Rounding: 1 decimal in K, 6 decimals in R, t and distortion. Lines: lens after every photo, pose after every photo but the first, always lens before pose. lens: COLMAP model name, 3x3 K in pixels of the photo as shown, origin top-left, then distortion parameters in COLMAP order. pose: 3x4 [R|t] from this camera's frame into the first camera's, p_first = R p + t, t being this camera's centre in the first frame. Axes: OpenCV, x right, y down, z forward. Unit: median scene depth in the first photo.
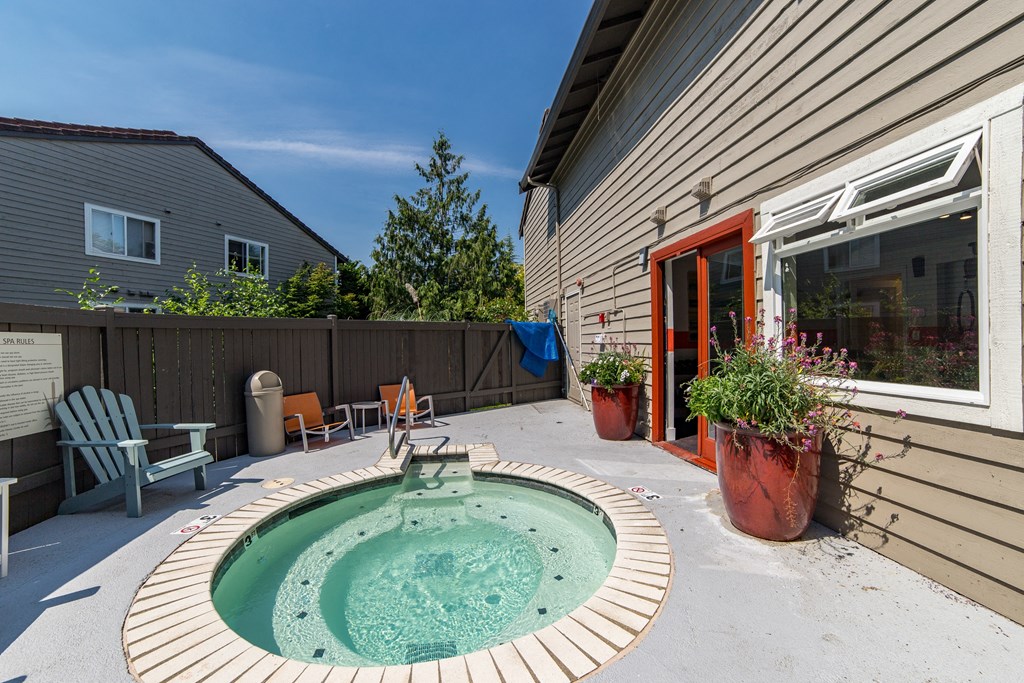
lens RADIAL K [[415.9, 0, 512.0], [0, 415.9, 341.5], [0, 0, 1]] dist [-0.085923, 0.043374]
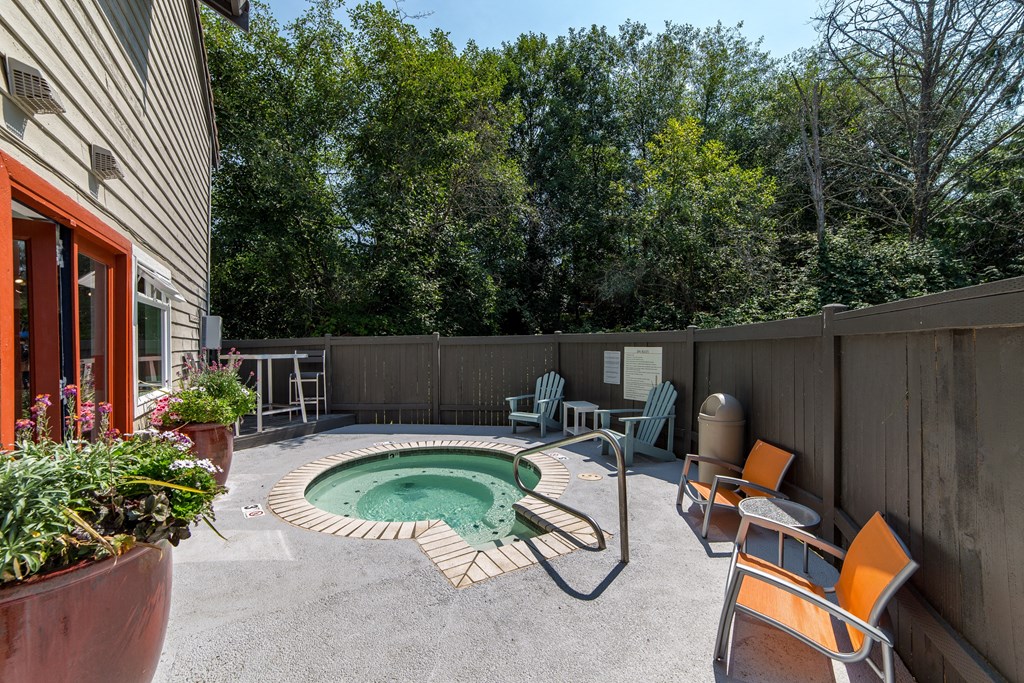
lens RADIAL K [[415.9, 0, 512.0], [0, 415.9, 341.5], [0, 0, 1]] dist [-0.085923, 0.043374]
pose [[-0.920865, 0.019365, -0.389401, 0.105634], [0.020172, 0.999794, 0.002017, -0.058693], [0.389360, -0.005998, -0.921066, 2.297354]]
